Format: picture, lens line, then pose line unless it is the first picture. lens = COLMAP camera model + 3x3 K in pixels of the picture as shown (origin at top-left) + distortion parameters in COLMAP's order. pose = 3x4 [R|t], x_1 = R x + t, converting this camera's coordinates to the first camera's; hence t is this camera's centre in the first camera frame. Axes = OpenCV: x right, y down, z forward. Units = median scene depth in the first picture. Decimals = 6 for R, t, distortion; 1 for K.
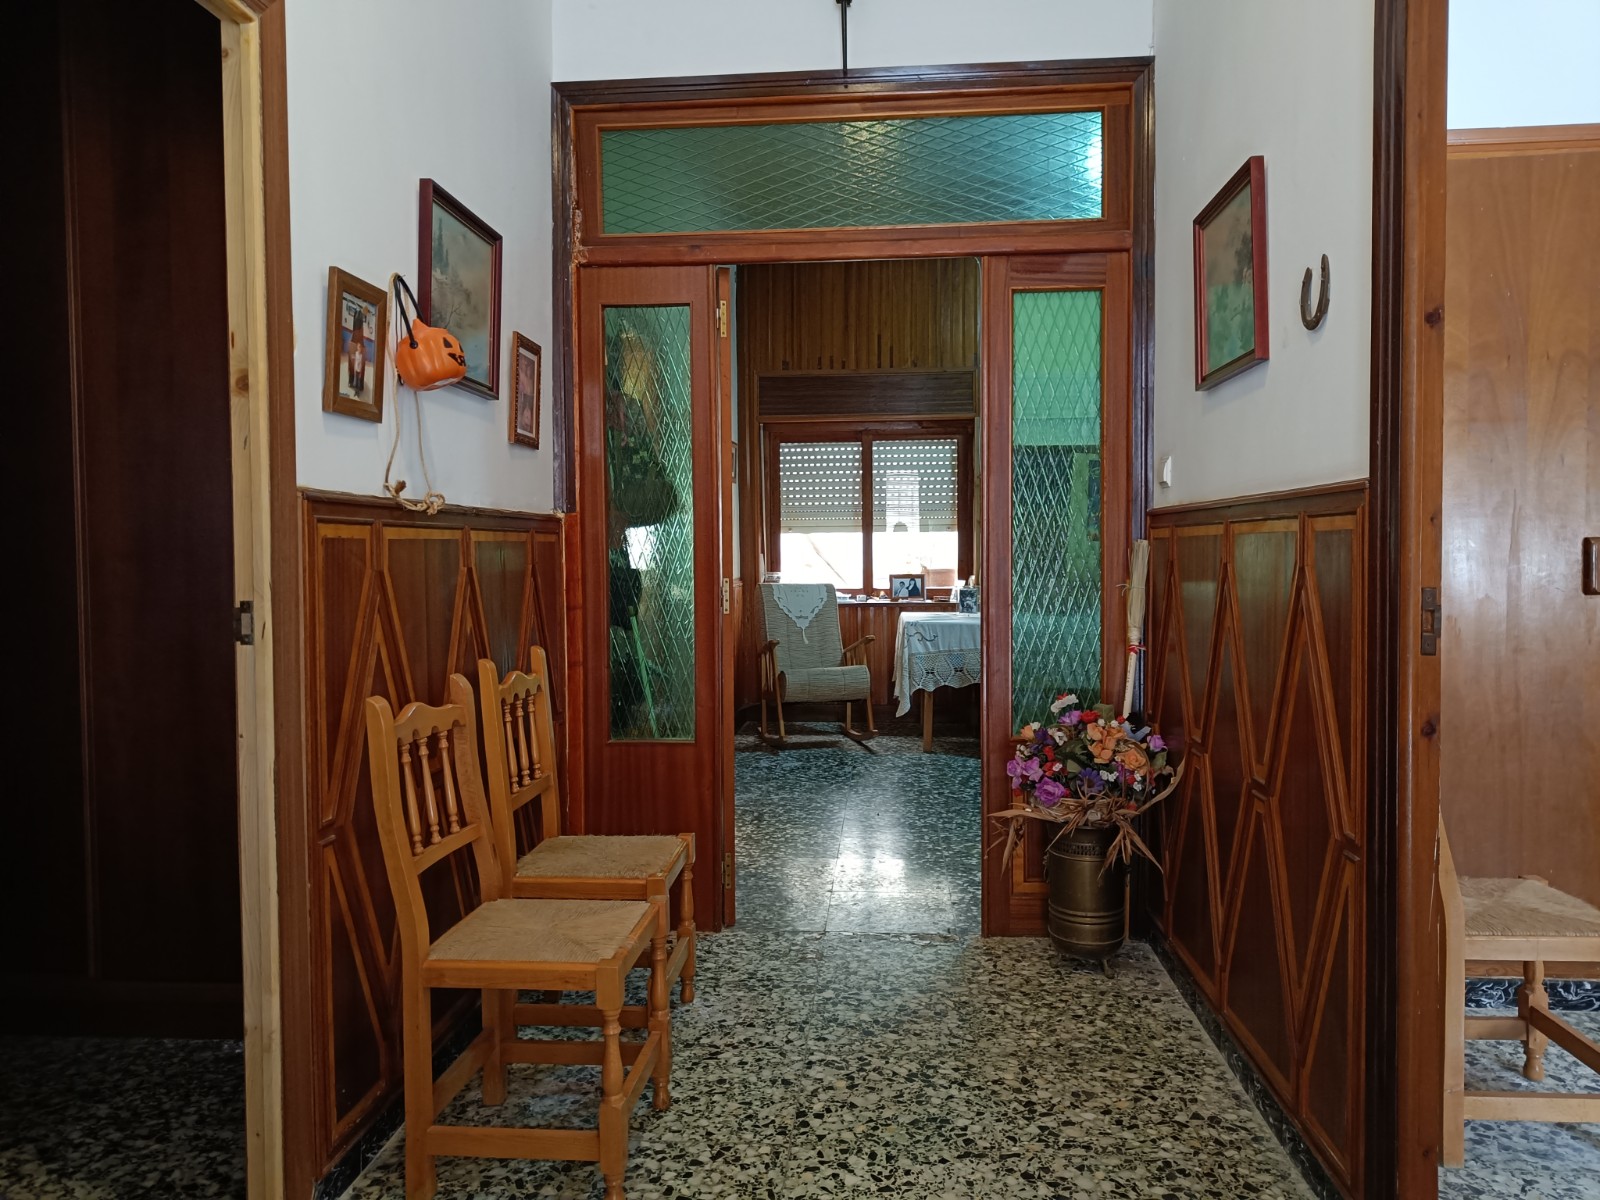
lens RADIAL K [[1101.2, 0, 797.2], [0, 1101.2, 604.4], [0, 0, 1]] dist [0.010578, -0.003285]
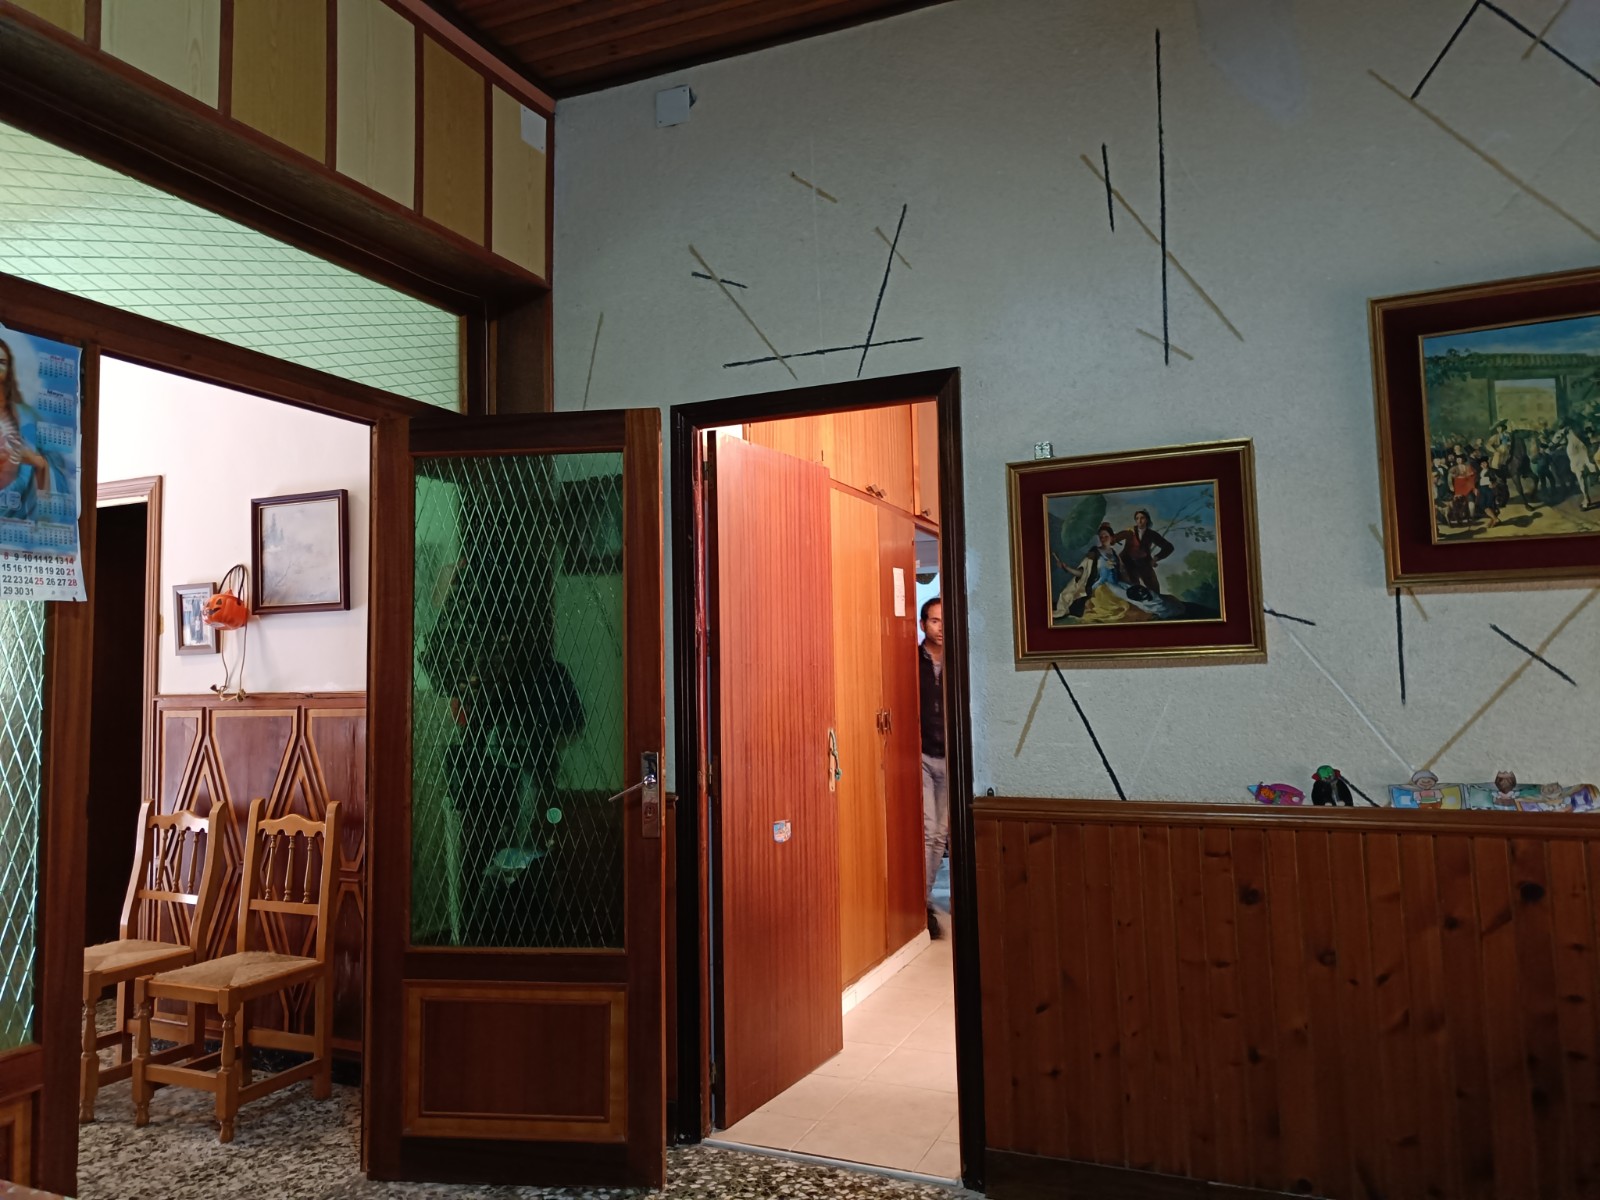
lens RADIAL K [[1101.2, 0, 797.2], [0, 1101.2, 604.4], [0, 0, 1]] dist [0.010578, -0.003285]
pose [[-0.324591, -0.057006, -0.944135, 0.781934], [-0.027307, 0.998331, -0.050890, -0.133469], [0.945460, 0.009264, -0.325606, 1.878910]]
